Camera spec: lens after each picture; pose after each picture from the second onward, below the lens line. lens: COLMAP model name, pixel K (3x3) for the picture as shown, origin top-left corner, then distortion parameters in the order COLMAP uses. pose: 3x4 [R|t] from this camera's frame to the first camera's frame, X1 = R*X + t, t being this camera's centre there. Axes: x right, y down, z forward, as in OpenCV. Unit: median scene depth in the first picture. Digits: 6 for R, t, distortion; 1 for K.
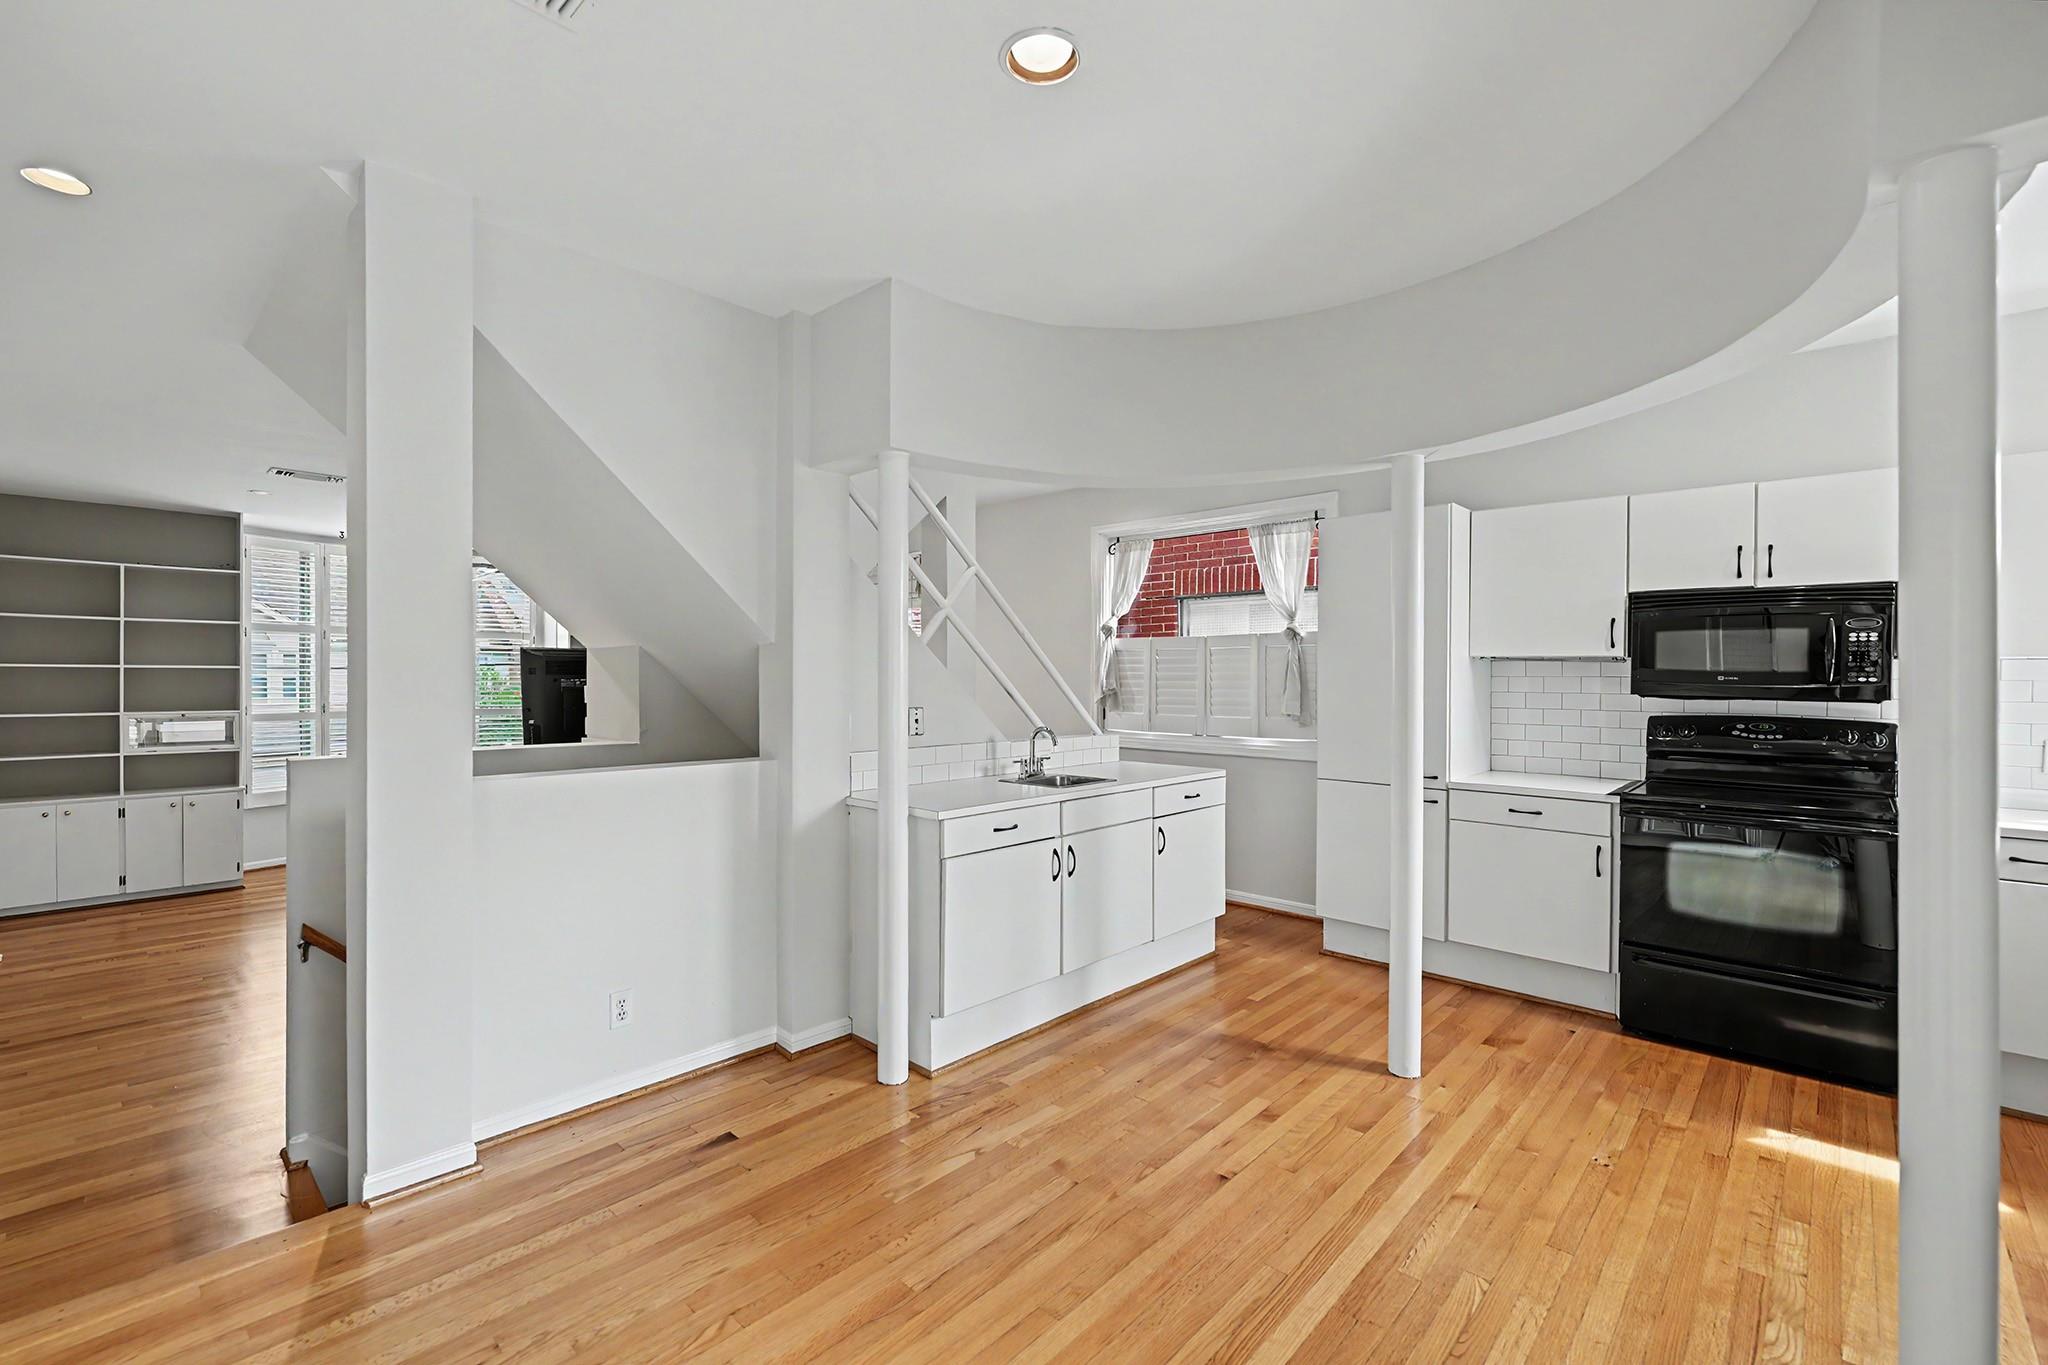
lens RADIAL K [[874.5, 0, 1015.2], [0, 874.5, 691.5], [0, 0, 1]] dist [-0.001130, 0.000528]
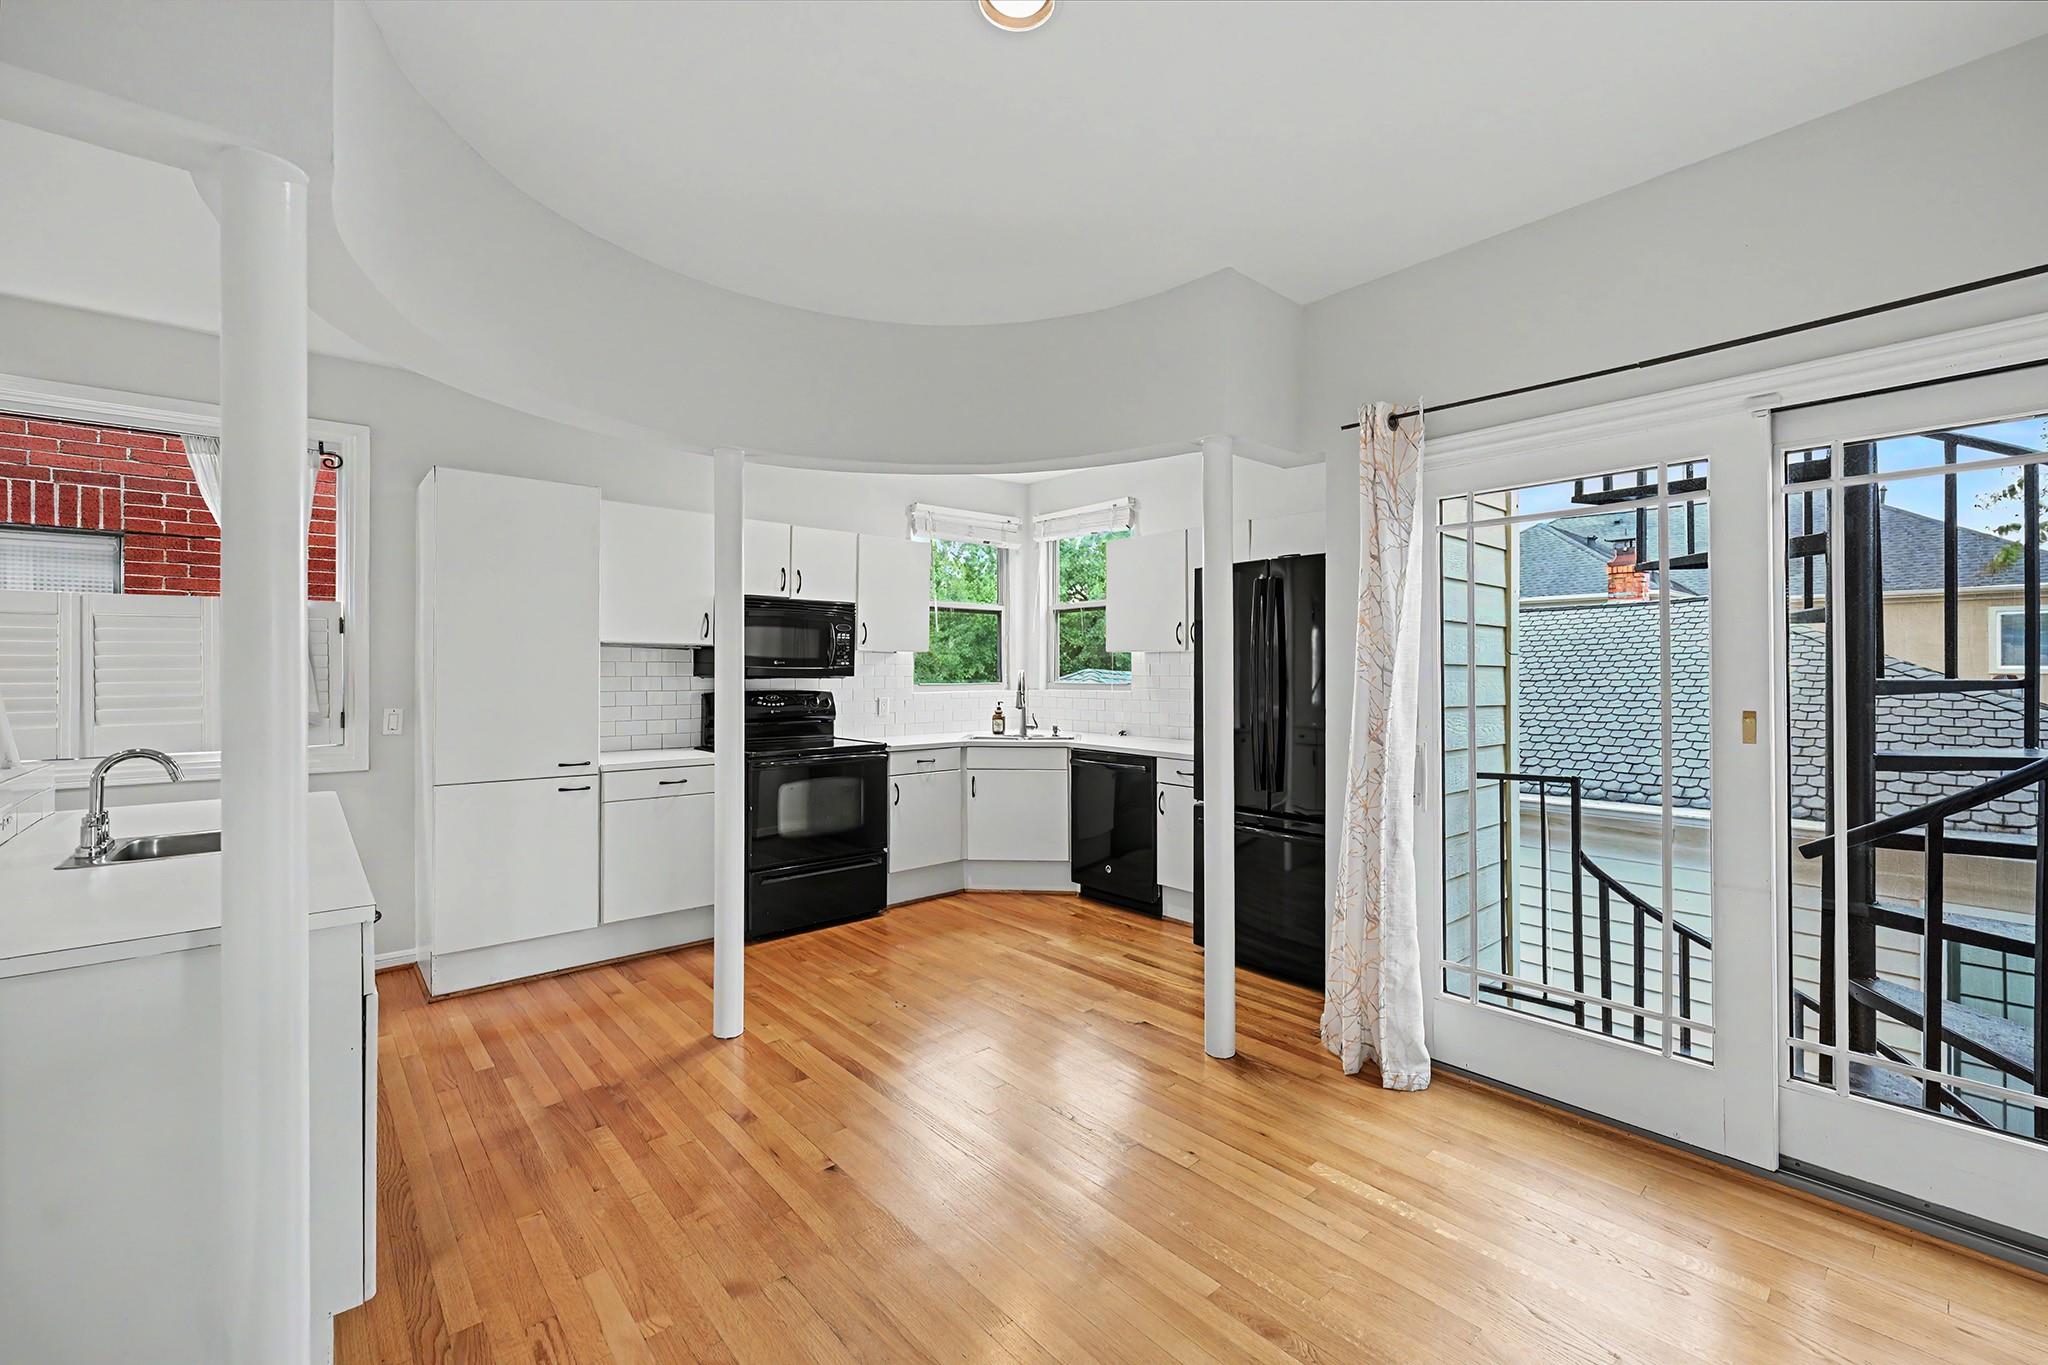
lens RADIAL K [[848.4, 0, 1009.6], [0, 848.4, 676.4], [0, 0, 1]] dist [-0.000848, 0.000152]
pose [[0.110563, -0.009650, 0.993822, -0.494661], [0.019129, 0.999788, 0.007580, 0.003476], [-0.993685, 0.018173, 0.110724, 0.506276]]
